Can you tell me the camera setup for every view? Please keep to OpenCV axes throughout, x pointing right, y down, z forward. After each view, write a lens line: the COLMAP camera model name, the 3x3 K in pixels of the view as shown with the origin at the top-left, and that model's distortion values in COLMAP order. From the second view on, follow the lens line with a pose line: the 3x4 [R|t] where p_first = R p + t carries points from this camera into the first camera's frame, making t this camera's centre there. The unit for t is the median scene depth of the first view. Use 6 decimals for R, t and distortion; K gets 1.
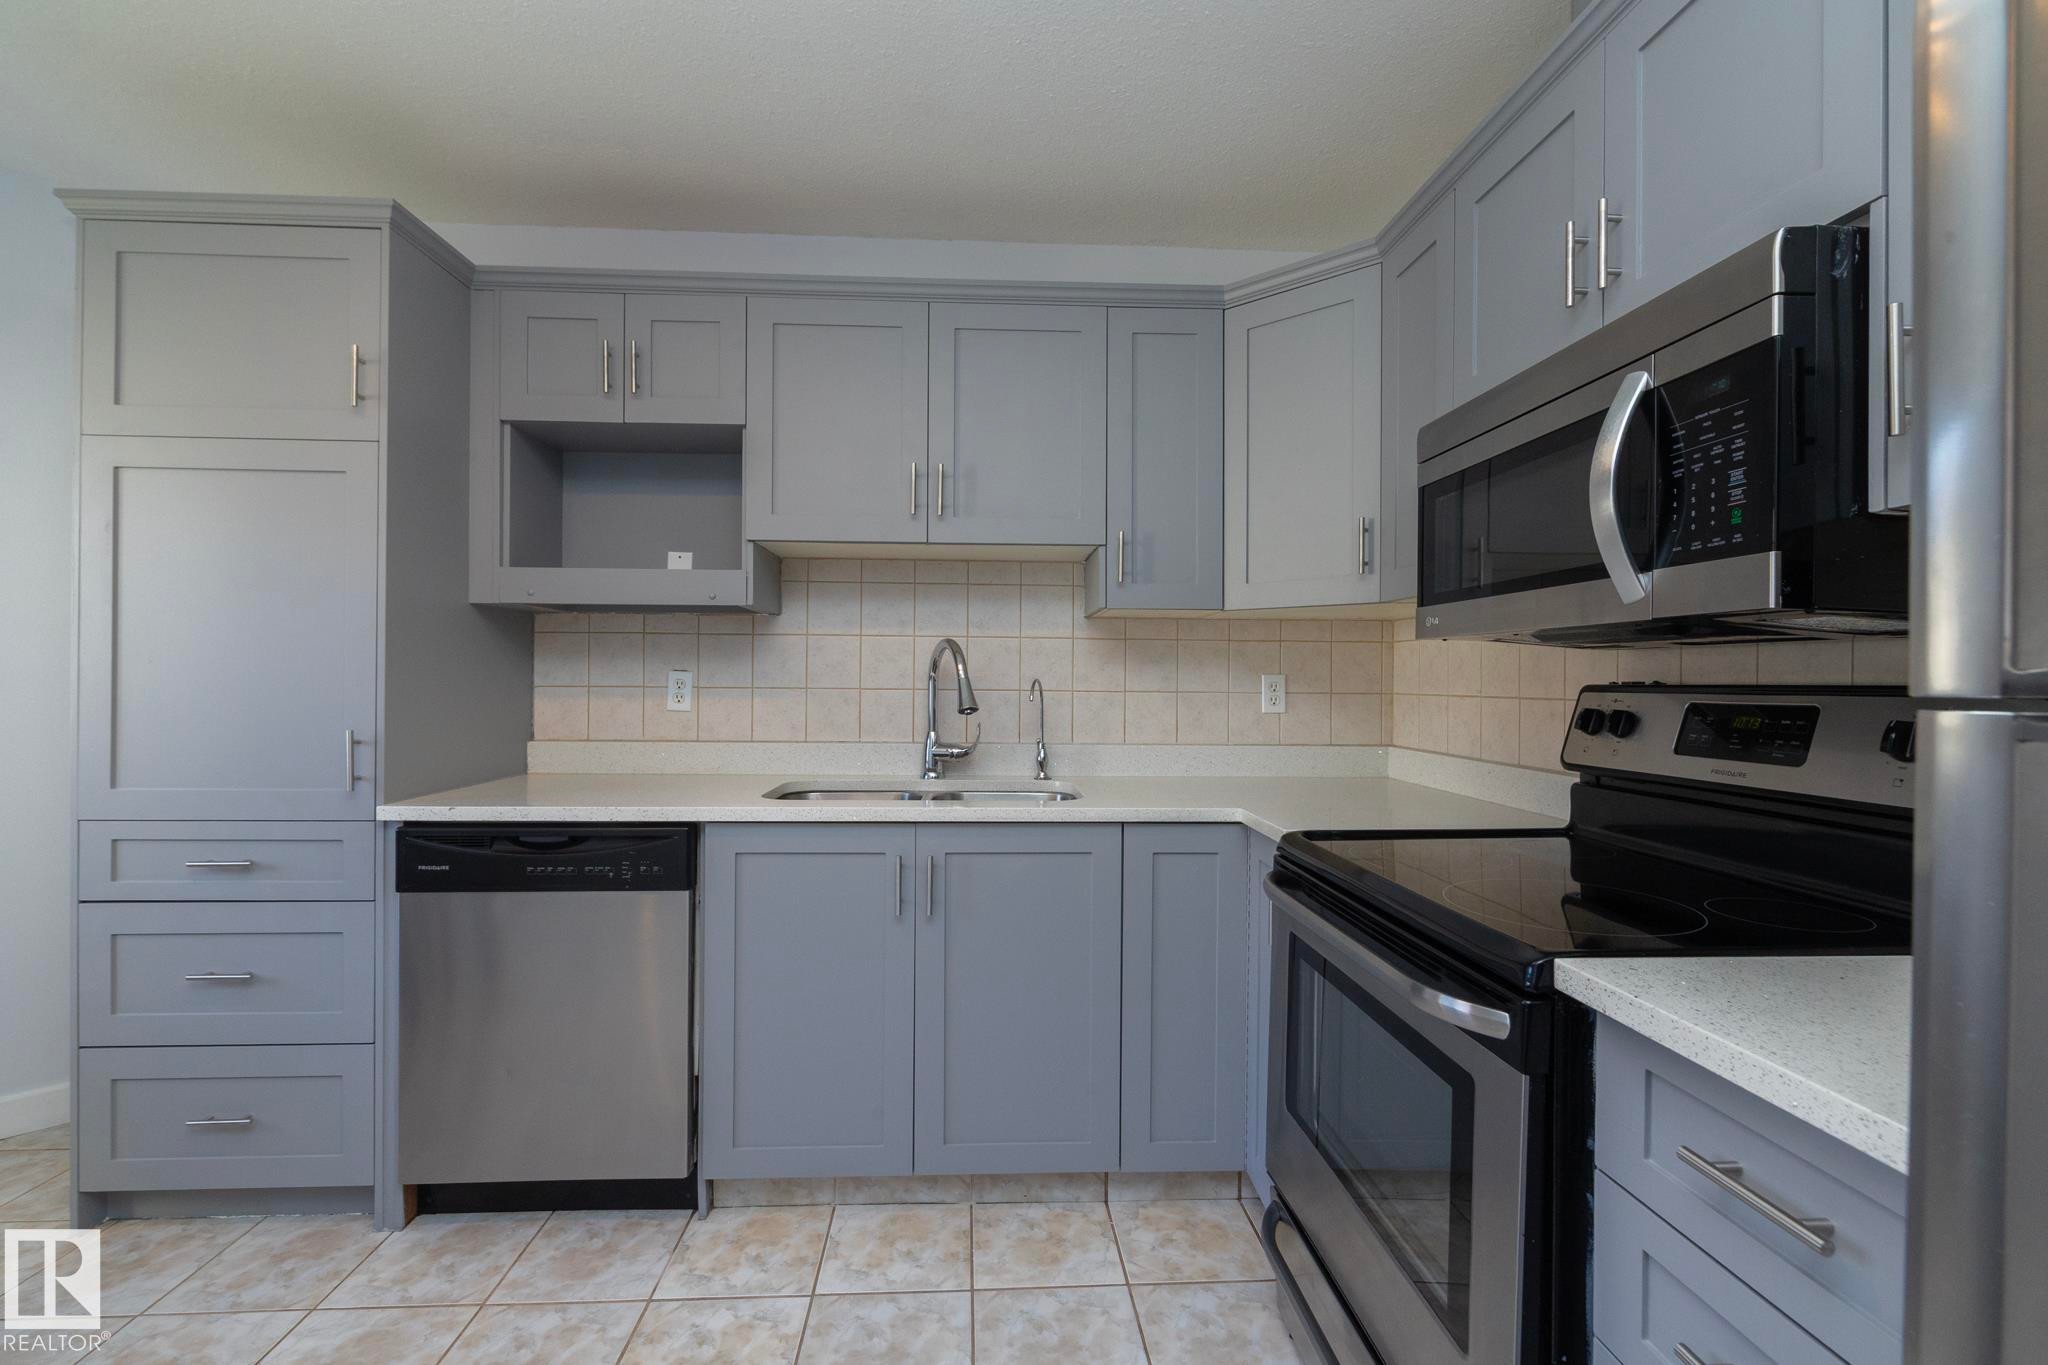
lens RADIAL K [[890.9, 0, 1024.0], [0, 890.9, 682.5], [0, 0, 1]] dist [0.000938, 0.000044]
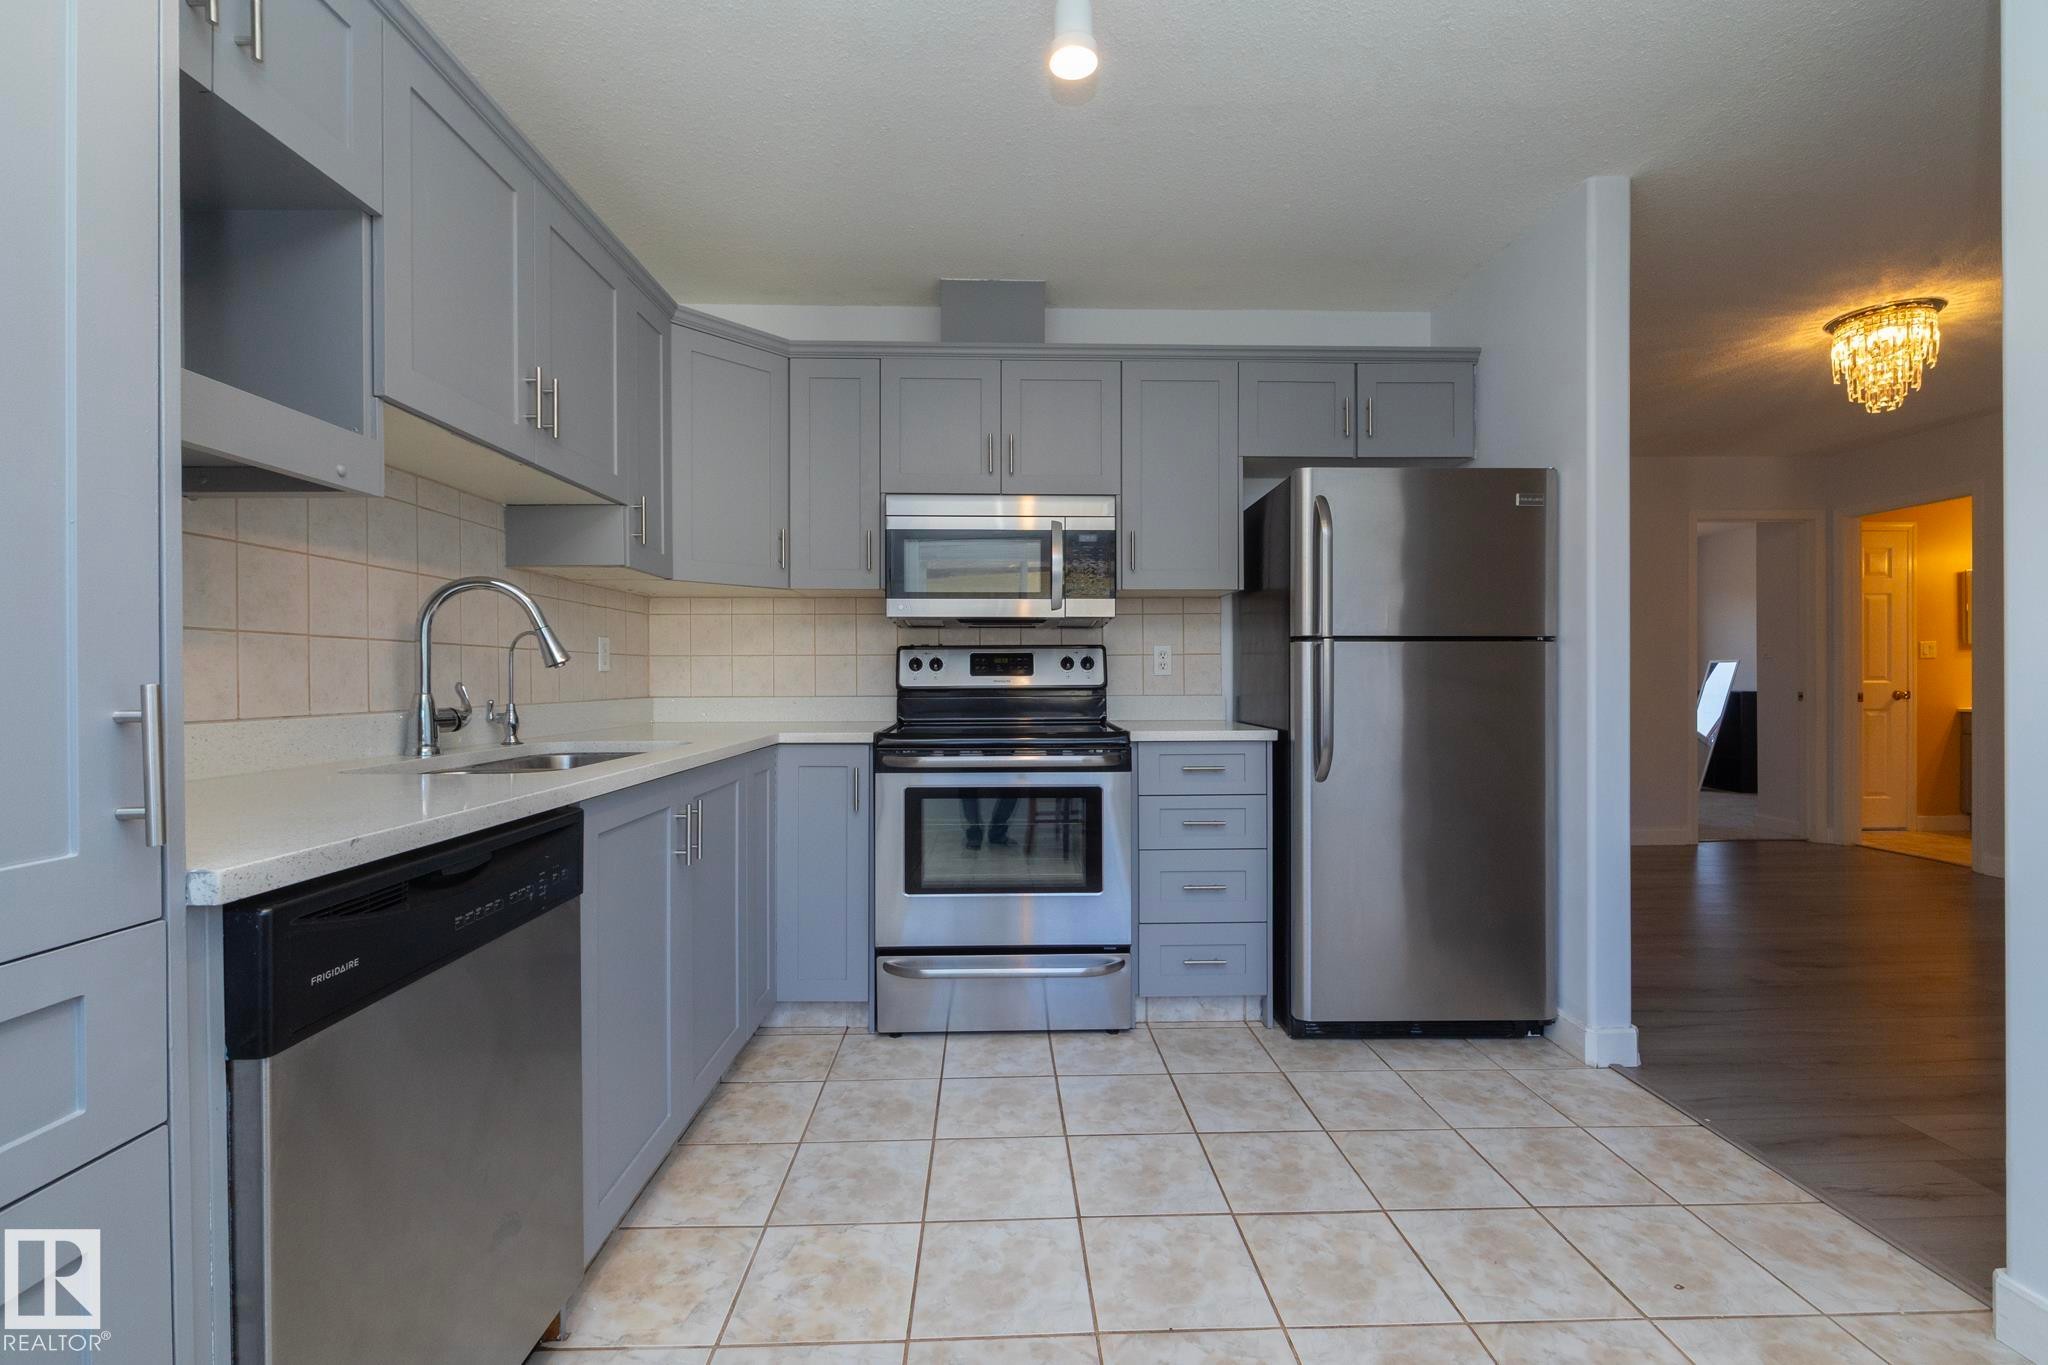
lens RADIAL K [[867.0, 0, 1024.0], [0, 867.0, 682.5], [0, 0, 1]] dist [-0.001269, -0.000102]
pose [[0.026056, -0.015326, 0.999543, -1.109988], [0.007102, 0.999860, 0.015146, 0.049542], [-0.999635, 0.006704, 0.026161, 0.620037]]
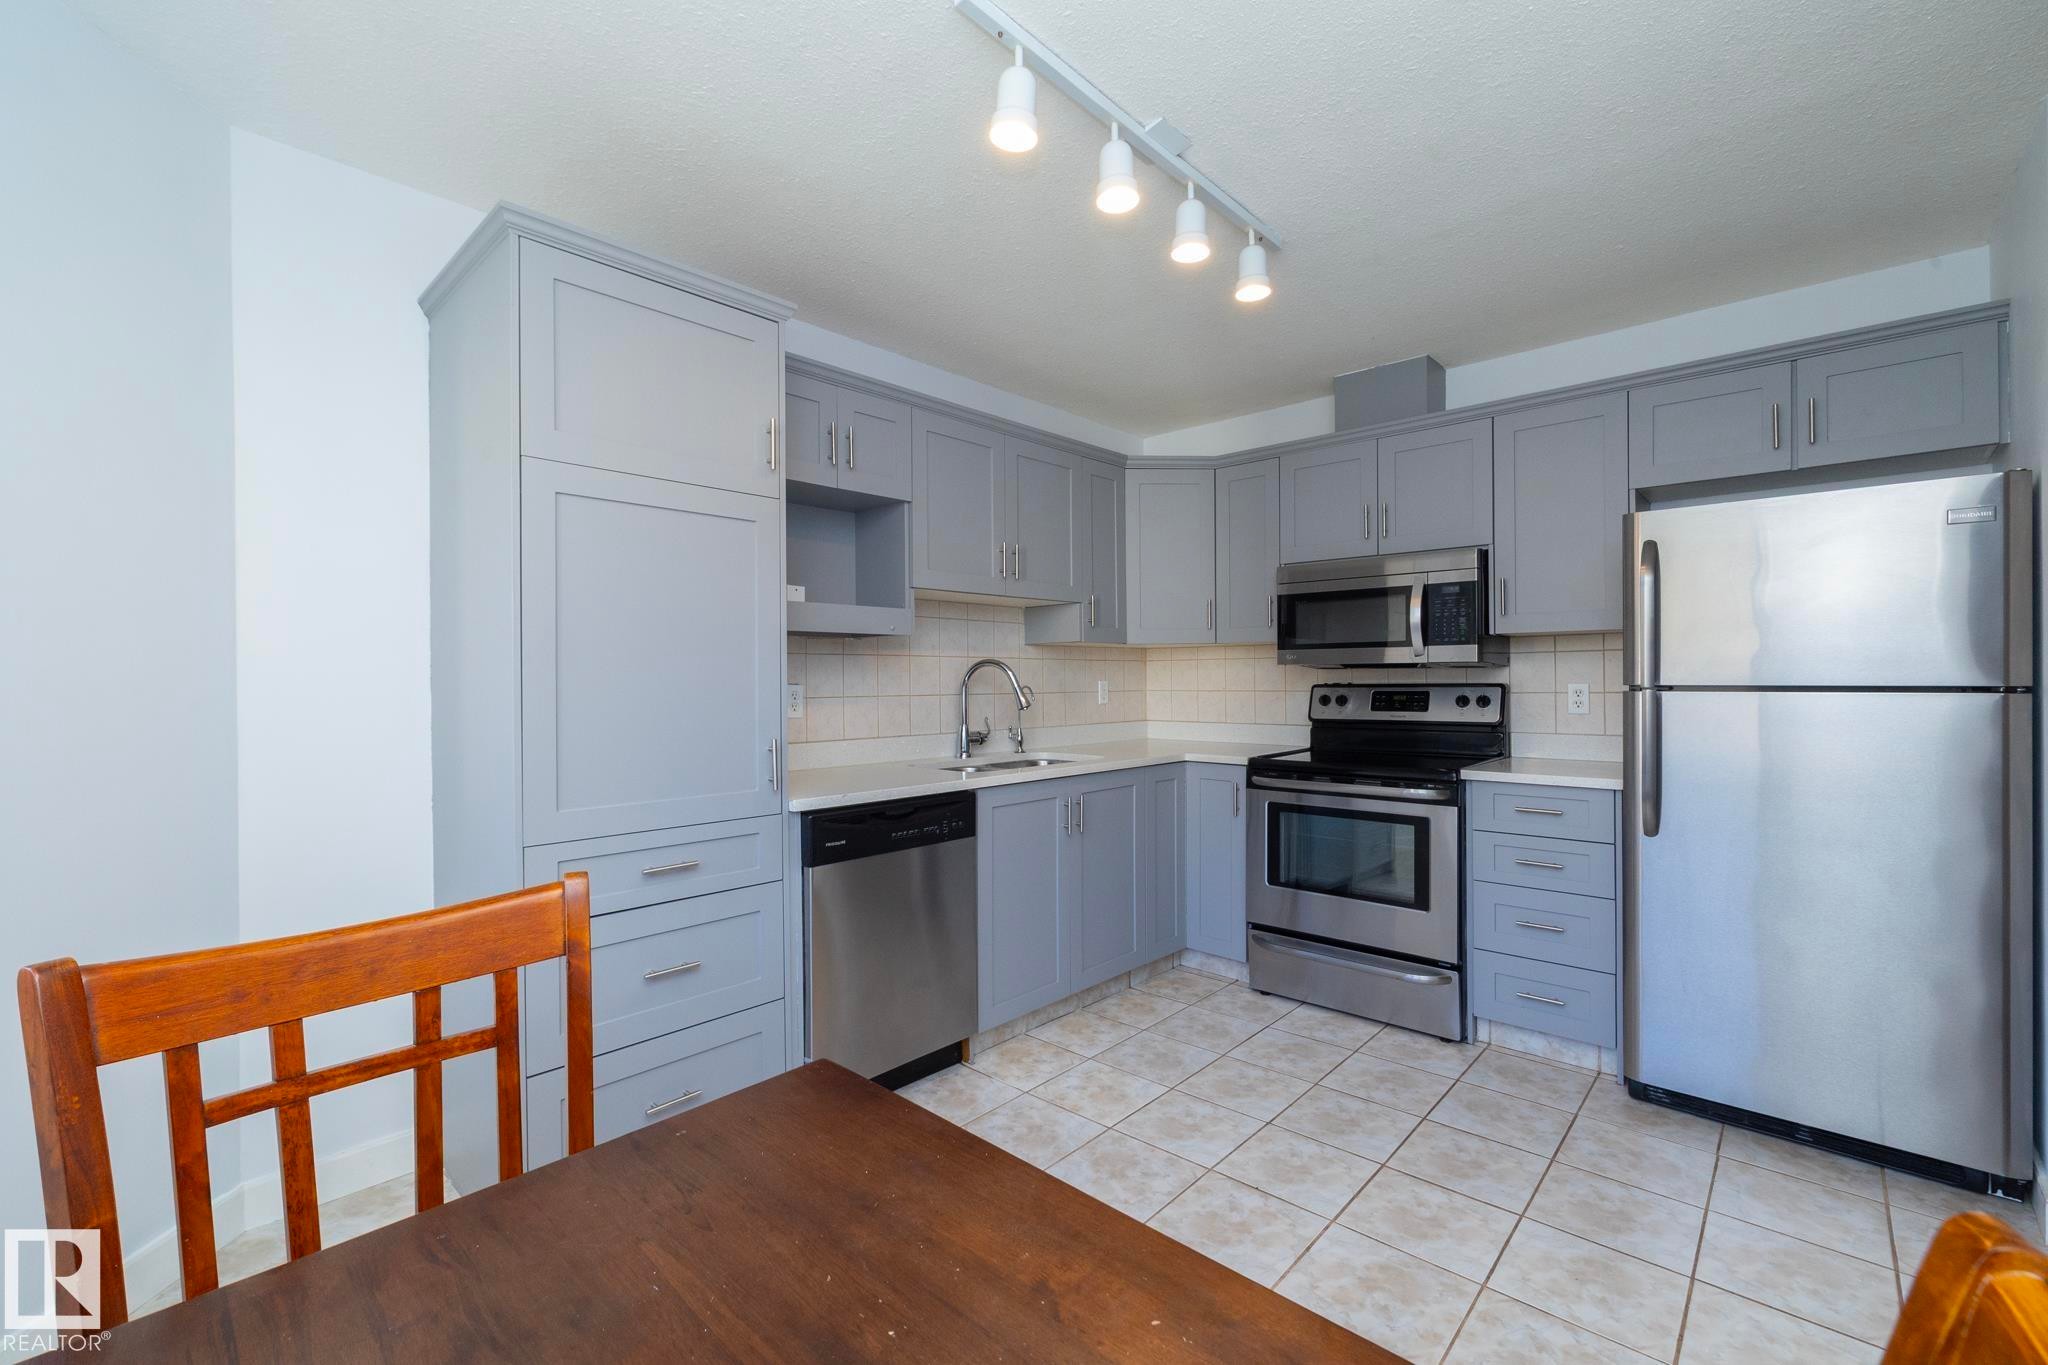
lens RADIAL K [[867.0, 0, 1024.0], [0, 867.0, 682.5], [0, 0, 1]] dist [-0.001269, -0.000102]
pose [[0.715414, -0.014914, 0.698541, -1.328431], [0.015057, 0.999869, 0.005926, -0.024475], [-0.698538, 0.006279, 0.715545, -0.071265]]
